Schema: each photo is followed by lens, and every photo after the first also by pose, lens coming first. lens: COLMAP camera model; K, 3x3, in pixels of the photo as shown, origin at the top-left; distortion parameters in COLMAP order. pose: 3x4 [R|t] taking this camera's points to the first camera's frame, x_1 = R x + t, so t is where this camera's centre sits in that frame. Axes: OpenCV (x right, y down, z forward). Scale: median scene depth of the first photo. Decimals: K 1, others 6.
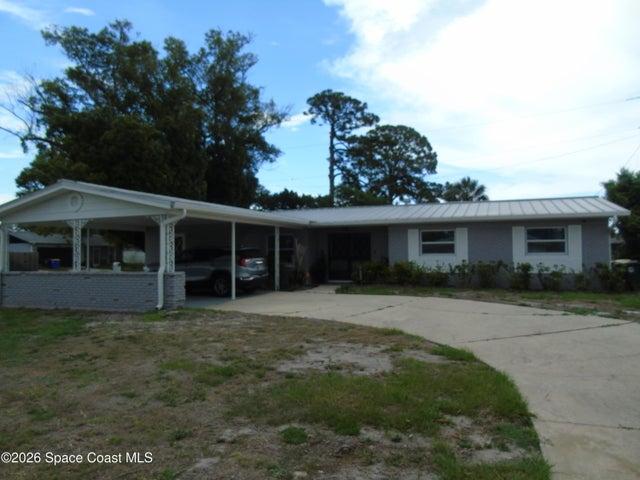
lens RADIAL K [[473.9, 0, 320.0], [0, 473.9, 240.0], [0, 0, 1]] dist [-0.035456, 0.007287]
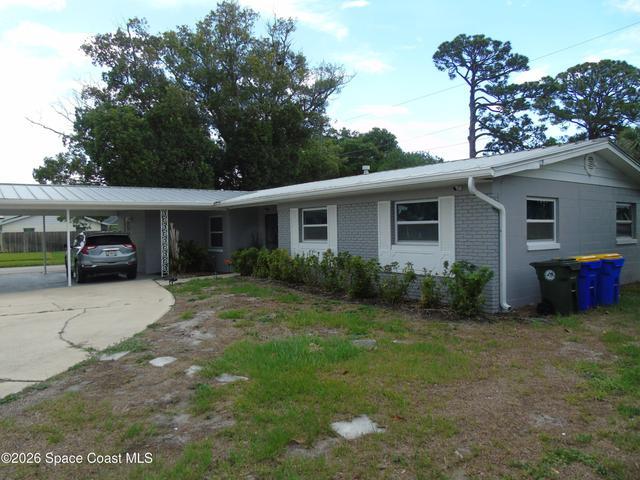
lens RADIAL K [[473.9, 0, 320.0], [0, 473.9, 240.0], [0, 0, 1]] dist [-0.035456, 0.007287]
pose [[0.855216, 0.008157, -0.518208, 0.502481], [0.023825, 0.998200, 0.055032, -0.009895], [0.517724, -0.059411, 0.853482, 0.274450]]
